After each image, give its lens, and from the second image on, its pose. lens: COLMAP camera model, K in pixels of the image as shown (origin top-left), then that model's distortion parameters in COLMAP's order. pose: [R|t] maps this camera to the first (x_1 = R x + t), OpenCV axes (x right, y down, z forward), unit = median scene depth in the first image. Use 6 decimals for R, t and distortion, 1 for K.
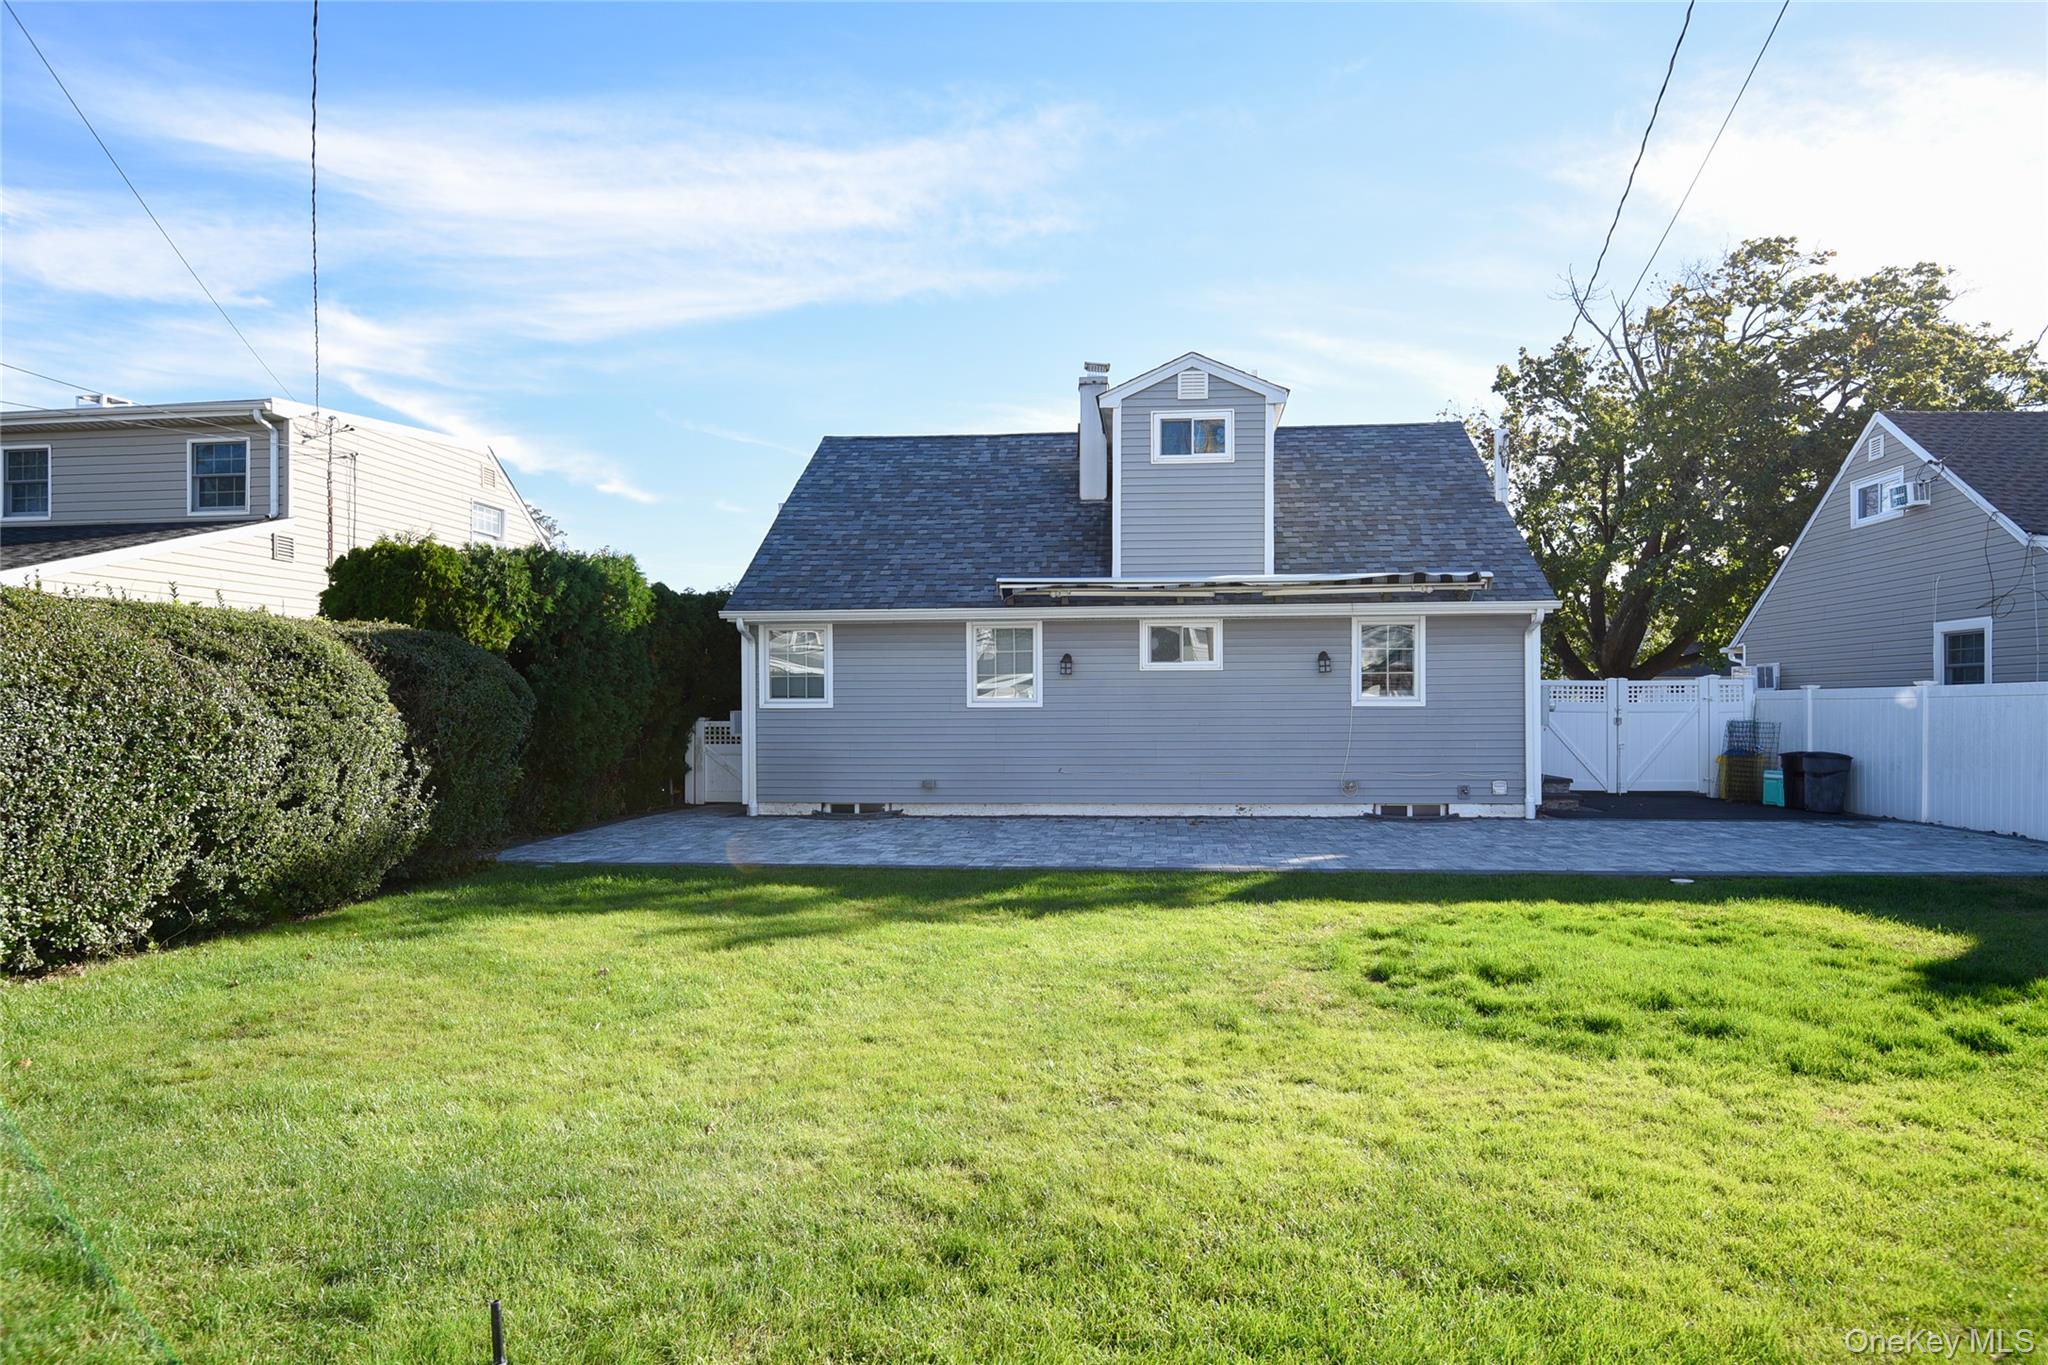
lens RADIAL K [[1085.6, 0, 1065.5], [0, 1085.6, 716.3], [0, 0, 1]] dist [-0.000842, -0.021720]
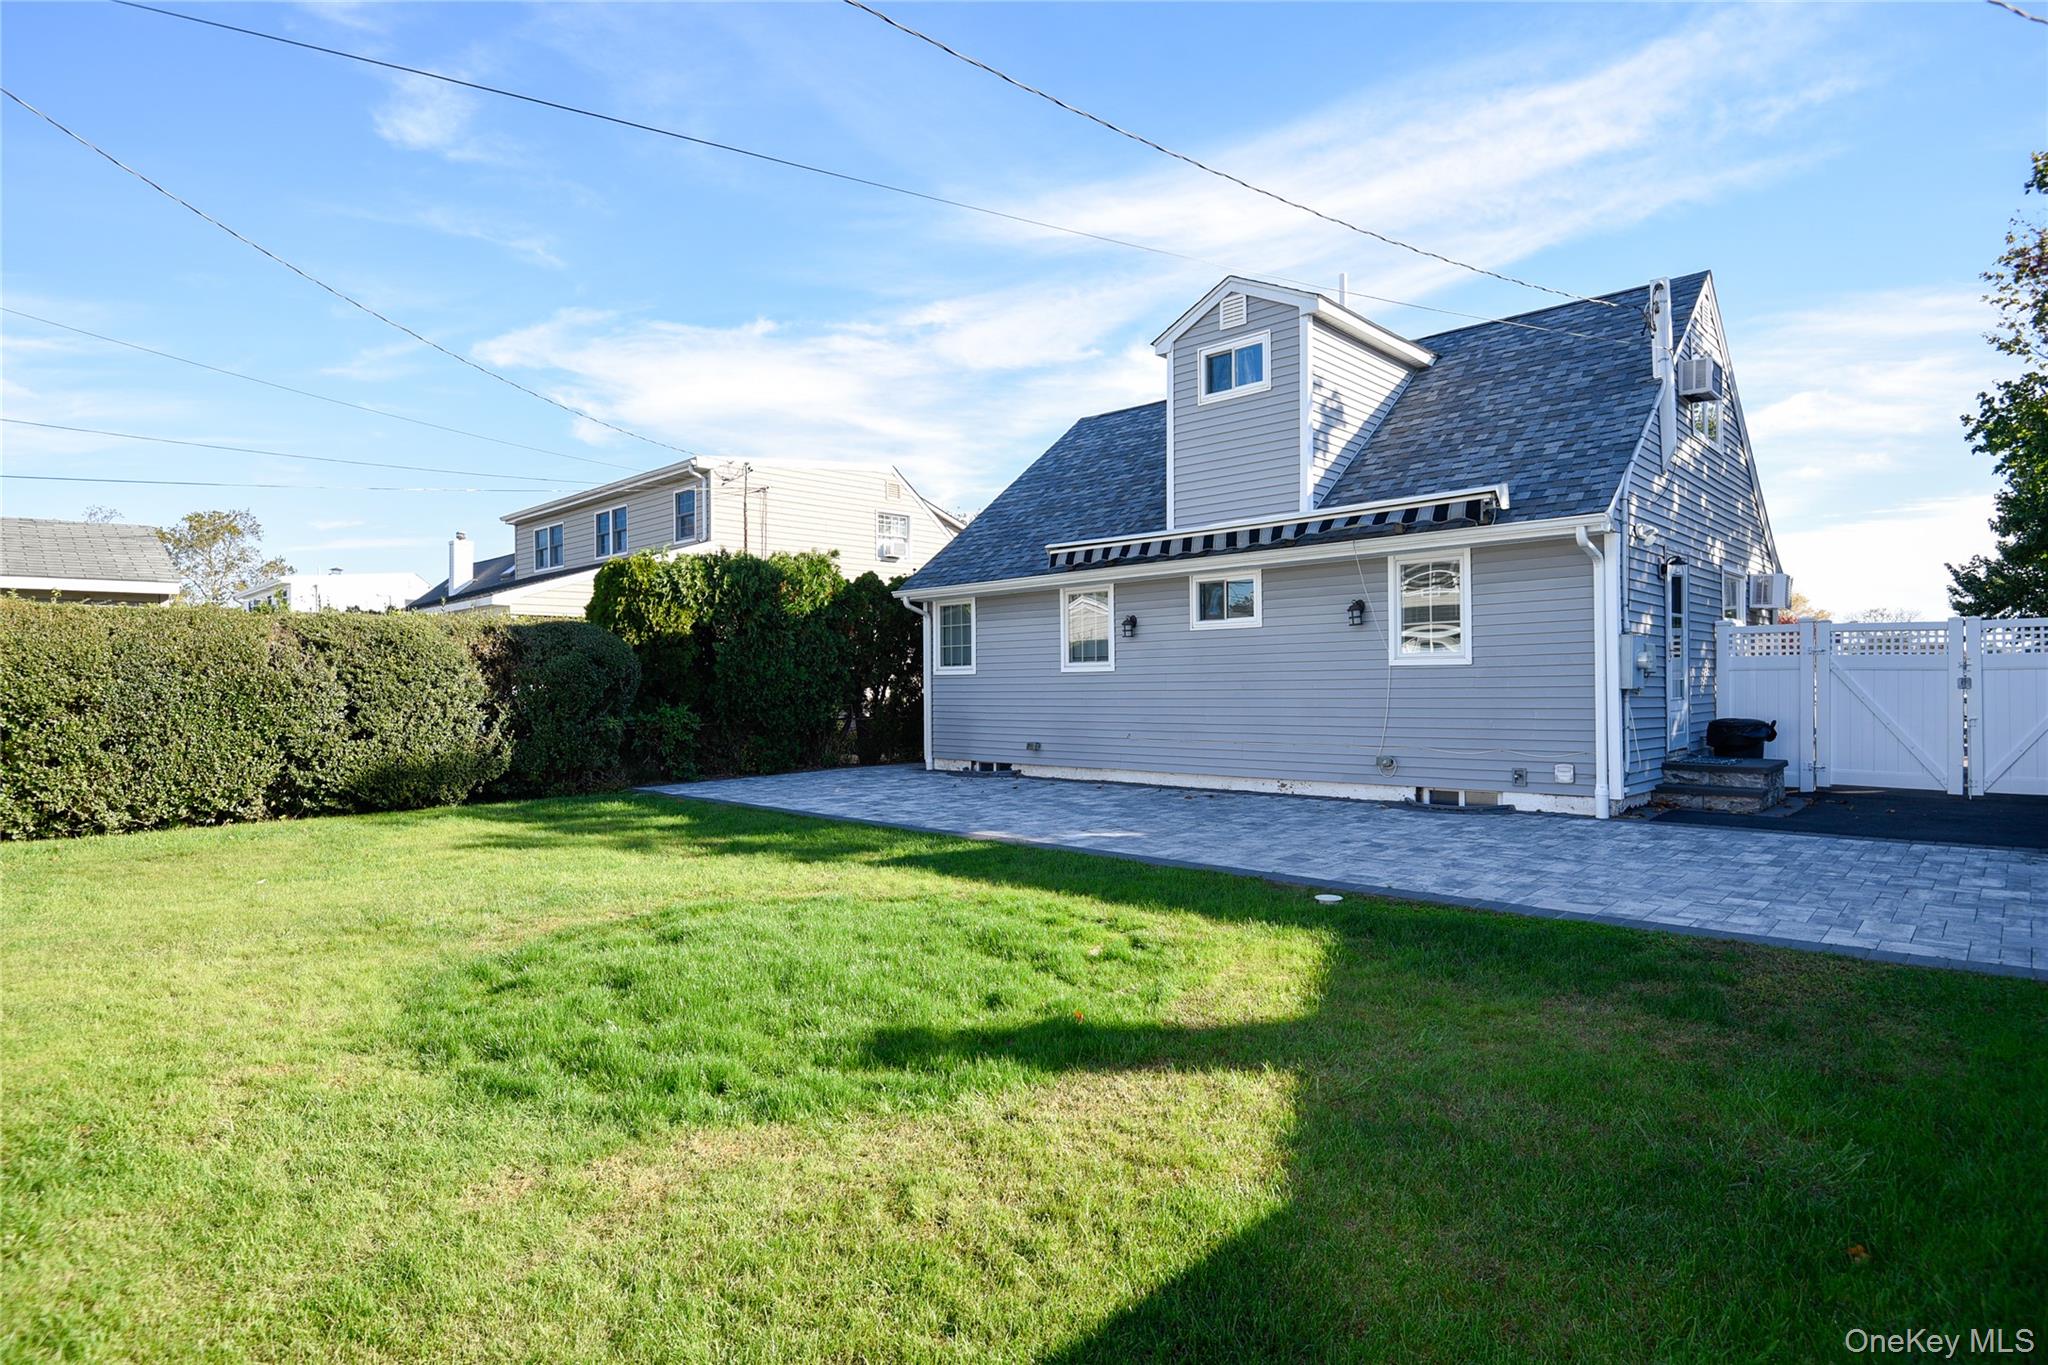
lens RADIAL K [[1079.9, 0, 1024.0], [0, 1079.9, 682.5], [0, 0, 1]] dist [-0.023387, -0.022421]
pose [[0.785124, -0.005037, -0.619318, 0.534534], [0.003815, 0.999987, -0.003296, 0.004990], [0.619327, 0.000225, 0.785133, 0.192059]]
